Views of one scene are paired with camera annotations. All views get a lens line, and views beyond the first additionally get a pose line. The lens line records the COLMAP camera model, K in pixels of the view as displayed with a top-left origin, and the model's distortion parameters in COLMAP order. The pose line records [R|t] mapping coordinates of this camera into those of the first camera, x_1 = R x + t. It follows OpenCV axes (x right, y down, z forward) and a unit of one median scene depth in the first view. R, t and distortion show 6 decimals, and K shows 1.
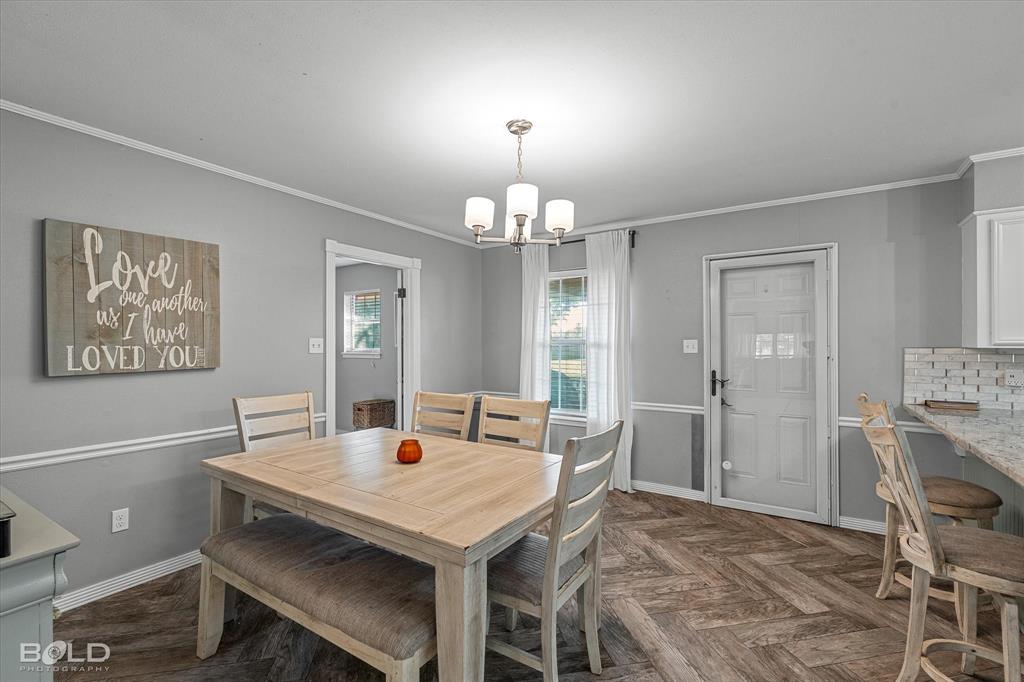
lens RADIAL K [[445.5, 0, 512.0], [0, 445.5, 341.0], [0, 0, 1]] dist [-0.003461, 0.000003]
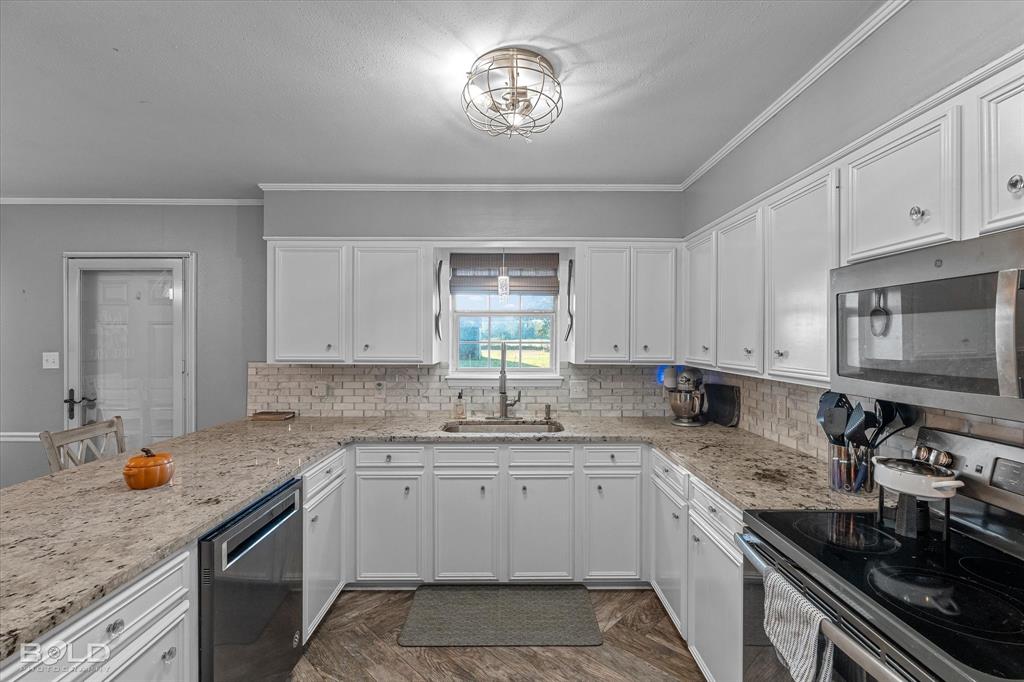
lens RADIAL K [[454.4, 0, 511.6], [0, 454.4, 339.6], [0, 0, 1]] dist [-0.004701, 0.000074]
pose [[0.831513, 0.001897, 0.555502, 0.830467], [-0.005833, 0.999969, 0.005317, -0.046591], [-0.555475, -0.007661, 0.831498, -0.216658]]
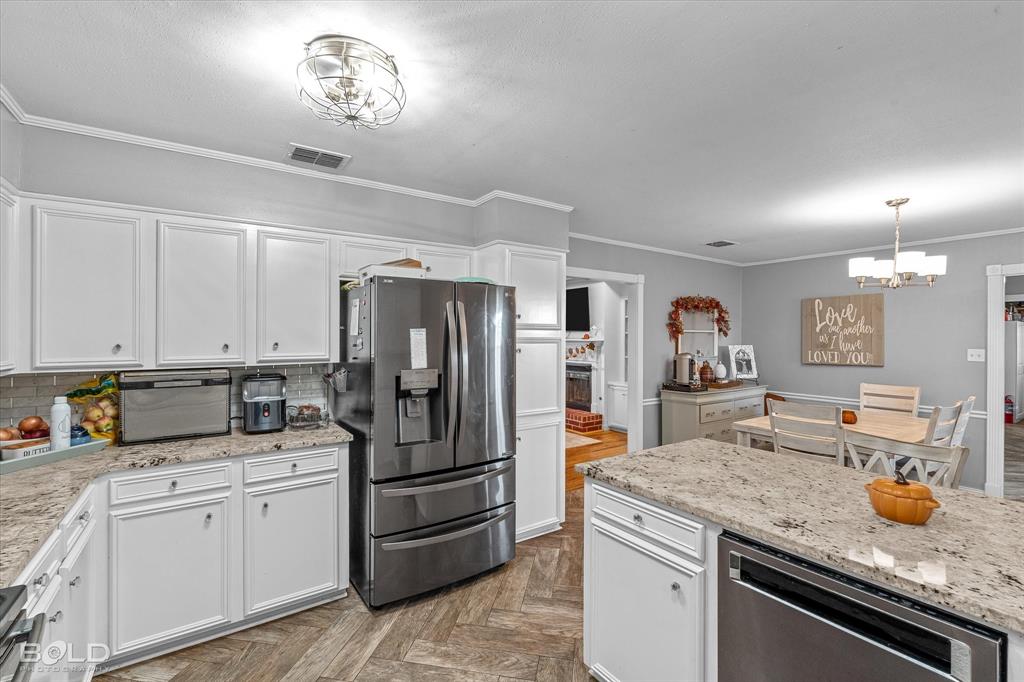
lens RADIAL K [[454.4, 0, 511.6], [0, 454.4, 339.6], [0, 0, 1]] dist [-0.004701, 0.000074]
pose [[-0.369733, 0.004339, -0.929128, 1.355317], [0.000970, 0.999990, 0.004284, -0.045310], [0.929137, 0.000682, -0.369734, 0.308522]]
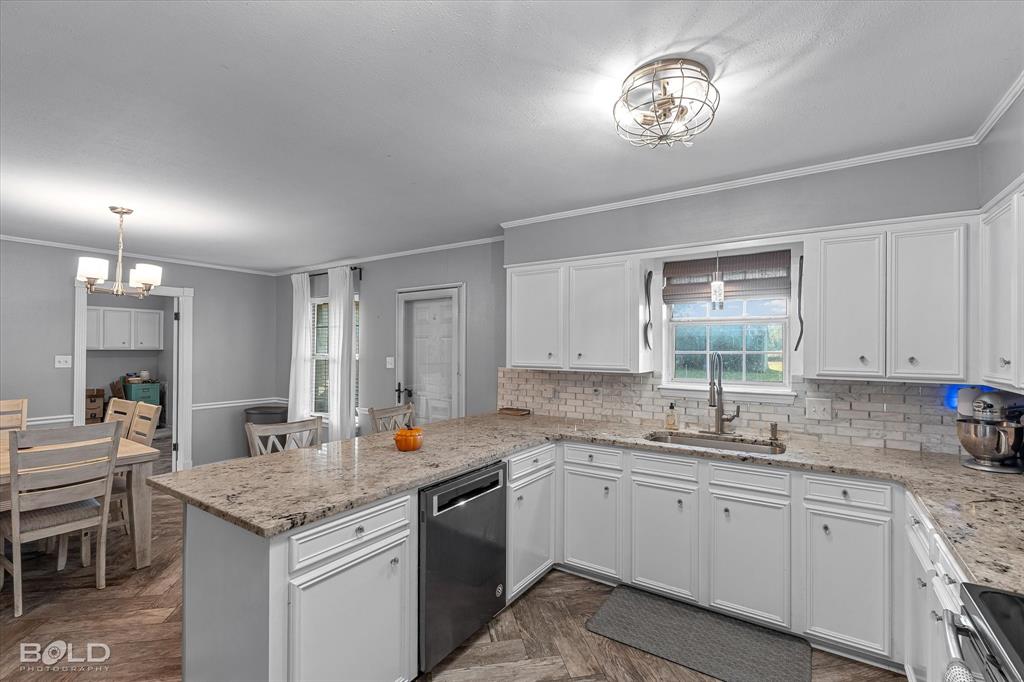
lens RADIAL K [[451.1, 0, 513.7], [0, 451.1, 344.6], [0, 0, 1]] dist [-0.003727, 0.000045]
pose [[0.999981, 0.004305, -0.004419, 0.960438], [-0.004316, 0.999988, -0.002418, -0.046622], [0.004408, 0.002437, 0.999987, -0.307615]]
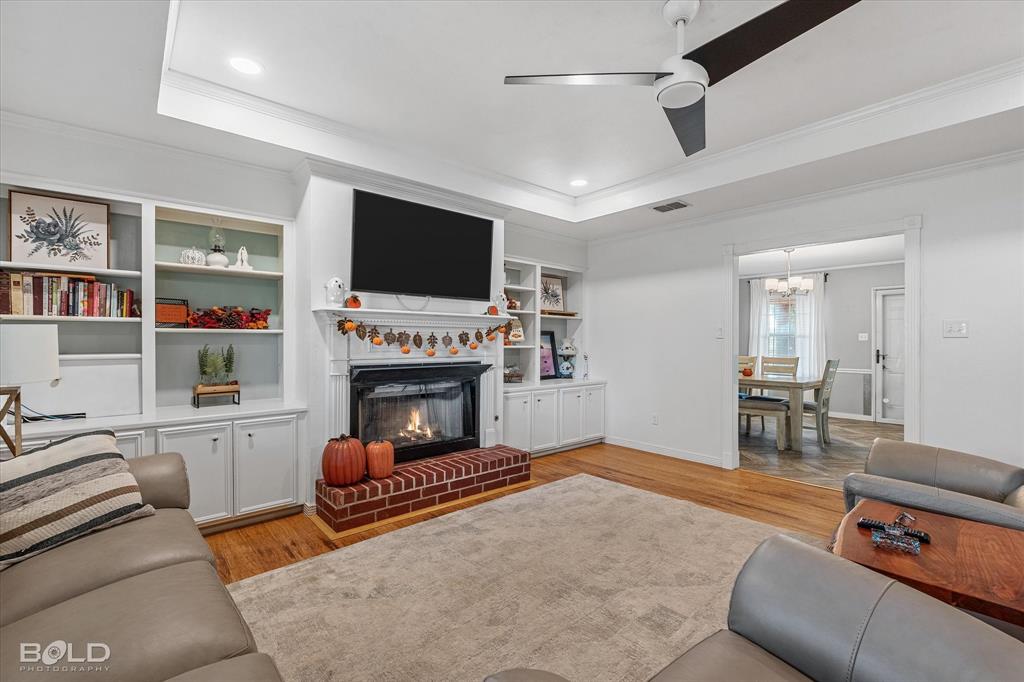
lens RADIAL K [[443.3, 0, 513.0], [0, 443.3, 345.5], [0, 0, 1]] dist [-0.011093, -0.000073]
pose [[0.961618, 0.001540, -0.274388, -0.617576], [0.000814, 0.999964, 0.008464, 0.039773], [0.274391, -0.008363, 0.961582, -1.438599]]
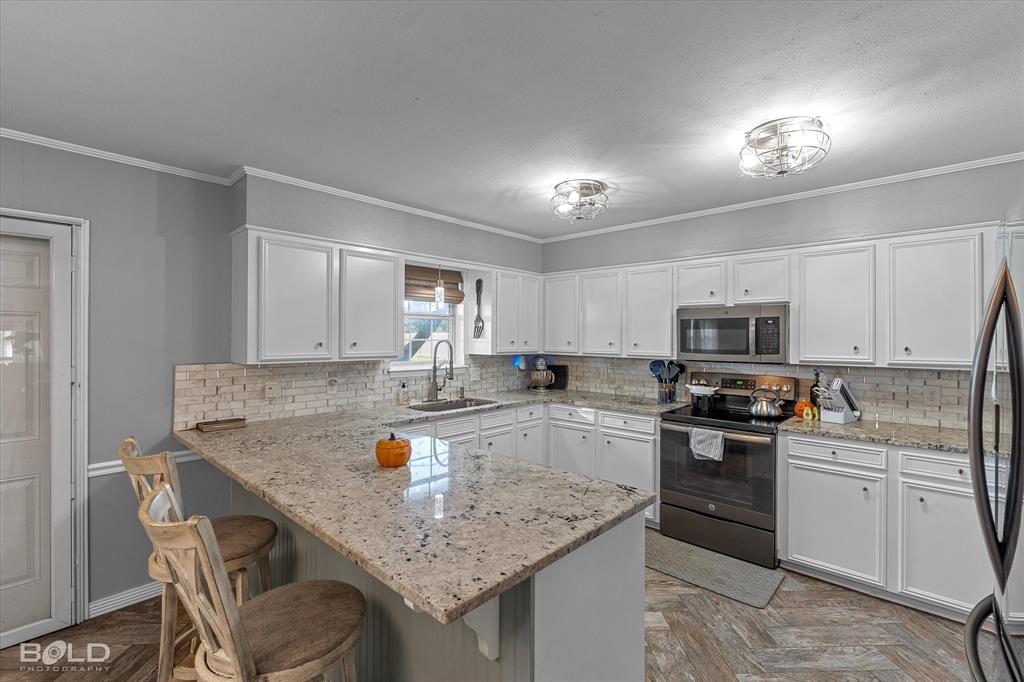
lens RADIAL K [[450.4, 0, 515.0], [0, 450.4, 336.1], [0, 0, 1]] dist [-0.002796, -0.000265]
pose [[0.164446, 0.002969, 0.986382, 0.149720], [-0.008360, 0.999964, -0.001616, -0.044965], [-0.986351, -0.007980, 0.164465, 0.228644]]
